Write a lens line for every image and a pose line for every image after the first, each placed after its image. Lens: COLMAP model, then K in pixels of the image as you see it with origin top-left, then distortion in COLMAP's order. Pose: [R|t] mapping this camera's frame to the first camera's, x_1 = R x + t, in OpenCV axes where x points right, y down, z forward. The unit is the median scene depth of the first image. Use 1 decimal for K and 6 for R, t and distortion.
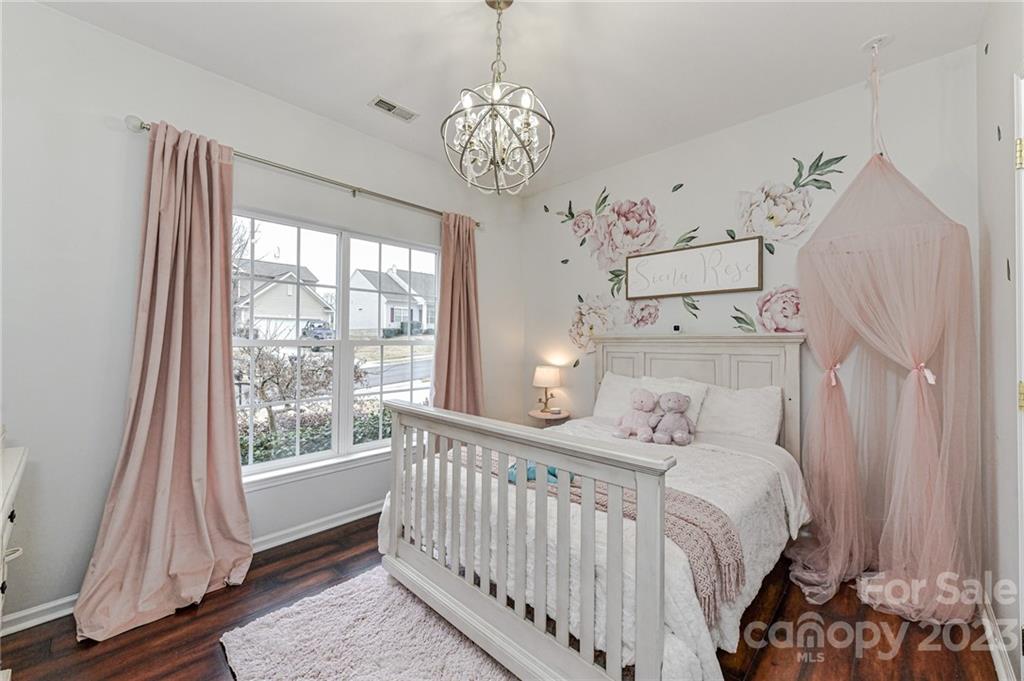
lens RADIAL K [[401.5, 0, 504.3], [0, 401.5, 335.7], [0, 0, 1]] dist [0.004235, -0.001800]
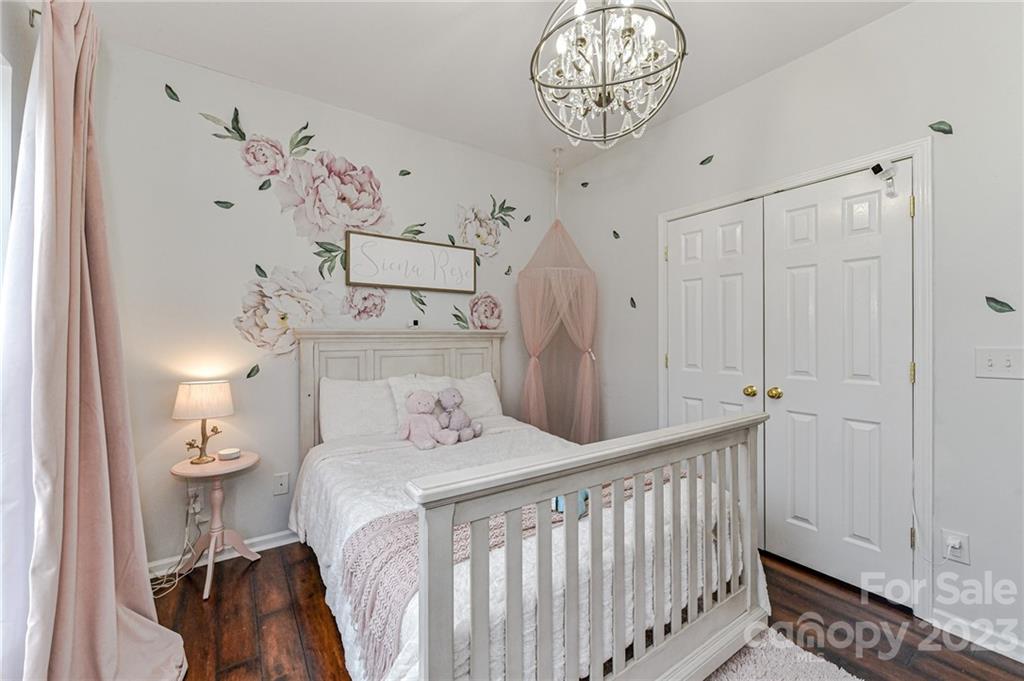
lens RADIAL K [[401.5, 0, 505.3], [0, 401.5, 339.7], [0, 0, 1]] dist [0.004235, -0.001800]
pose [[0.192855, -0.007080, 0.981202, -0.425160], [-0.011928, 0.999883, 0.009559, 0.008763], [-0.981155, -0.013548, 0.192748, 0.551883]]
